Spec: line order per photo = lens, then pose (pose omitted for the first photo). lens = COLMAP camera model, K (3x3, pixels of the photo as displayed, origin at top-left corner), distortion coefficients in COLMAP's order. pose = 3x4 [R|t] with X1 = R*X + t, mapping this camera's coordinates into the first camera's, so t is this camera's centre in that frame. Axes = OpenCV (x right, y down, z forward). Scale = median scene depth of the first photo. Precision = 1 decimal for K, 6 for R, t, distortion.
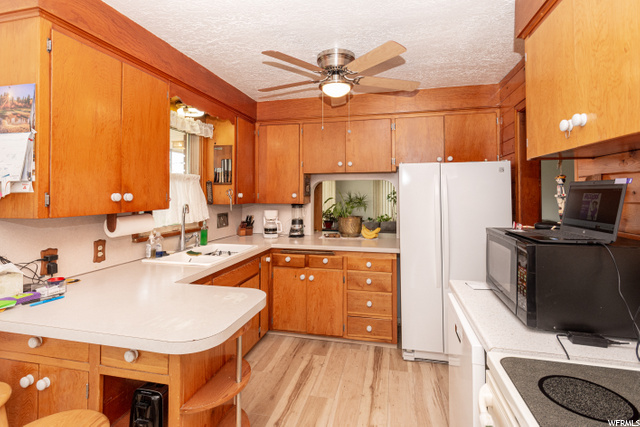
lens RADIAL K [[319.4, 0, 316.8], [0, 319.4, 189.4], [0, 0, 1]] dist [0.000955, 0.000062]
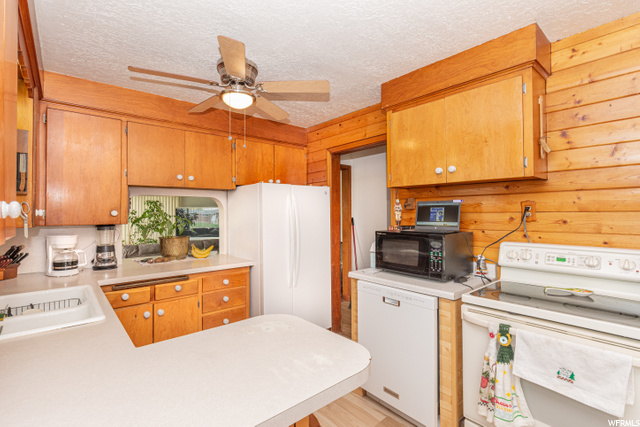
lens RADIAL K [[300.1, 0, 320.0], [0, 300.1, 213.5], [0, 0, 1]] dist [0.000176, 0.000099]
pose [[0.577377, -0.004417, 0.816466, -0.410278], [-0.002004, 0.999975, 0.006826, 0.015477], [-0.816475, -0.005577, 0.577354, 0.214621]]
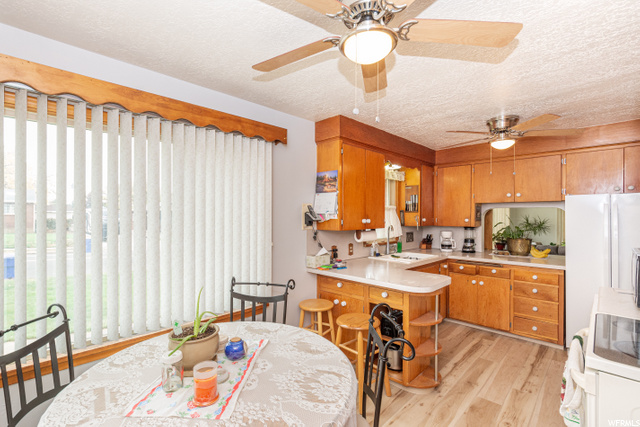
lens RADIAL K [[291.5, 0, 312.6], [0, 291.5, 216.0], [0, 0, 1]] dist [-0.001527, -0.000820]
pose [[0.854257, 0.003741, -0.519837, 0.011647], [0.002878, 0.999925, 0.011926, -0.016460], [0.519842, -0.011683, 0.854182, -0.384241]]
